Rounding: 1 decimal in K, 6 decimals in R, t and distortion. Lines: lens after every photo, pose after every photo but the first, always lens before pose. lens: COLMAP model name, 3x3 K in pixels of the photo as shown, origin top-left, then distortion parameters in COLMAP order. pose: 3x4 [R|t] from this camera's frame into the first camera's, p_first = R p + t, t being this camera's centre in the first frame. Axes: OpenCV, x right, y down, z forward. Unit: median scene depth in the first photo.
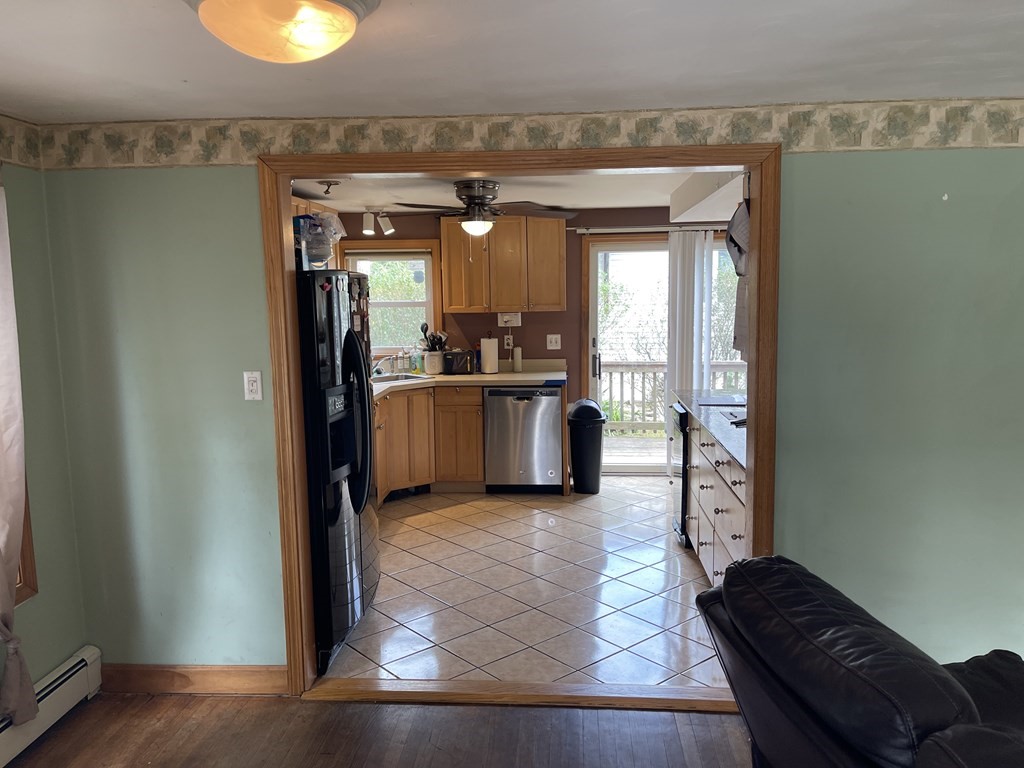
lens RADIAL K [[814.8, 0, 512.0], [0, 814.8, 384.0], [0, 0, 1]] dist [0.143674, -0.229385]
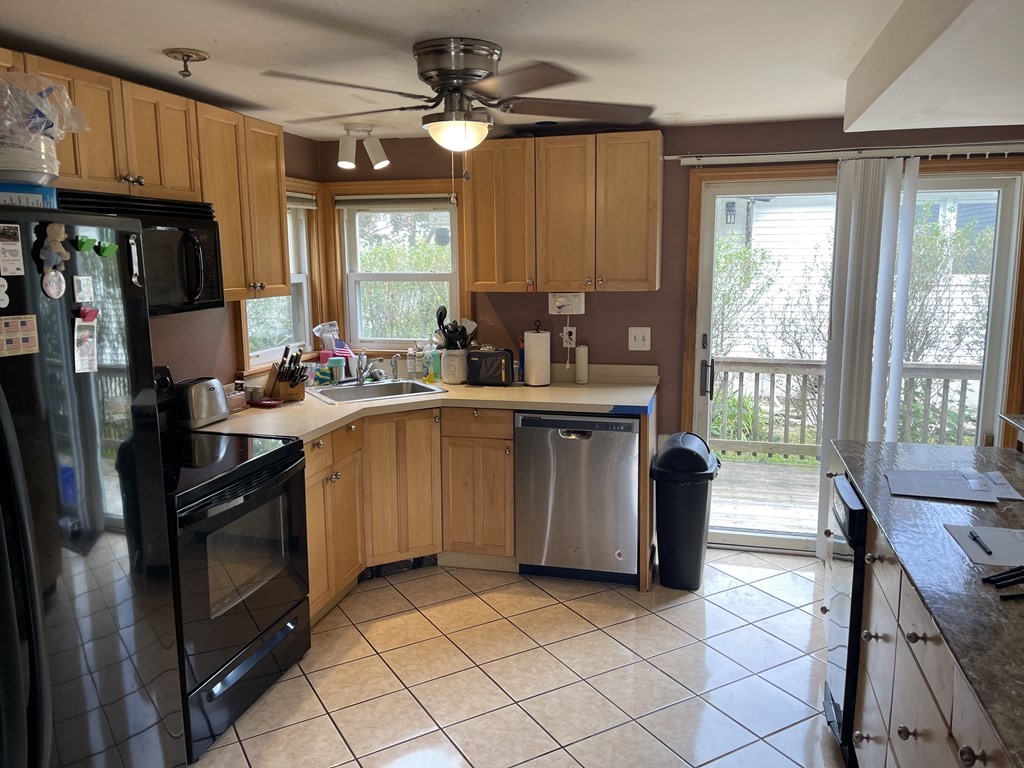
lens RADIAL K [[814.8, 0, 512.0], [0, 814.8, 384.0], [0, 0, 1]] dist [0.143674, -0.229385]
pose [[0.985220, 0.035566, -0.167561, 0.063372], [-0.029230, 0.998767, 0.040133, -0.040078], [0.168782, -0.034642, 0.985044, 0.356909]]
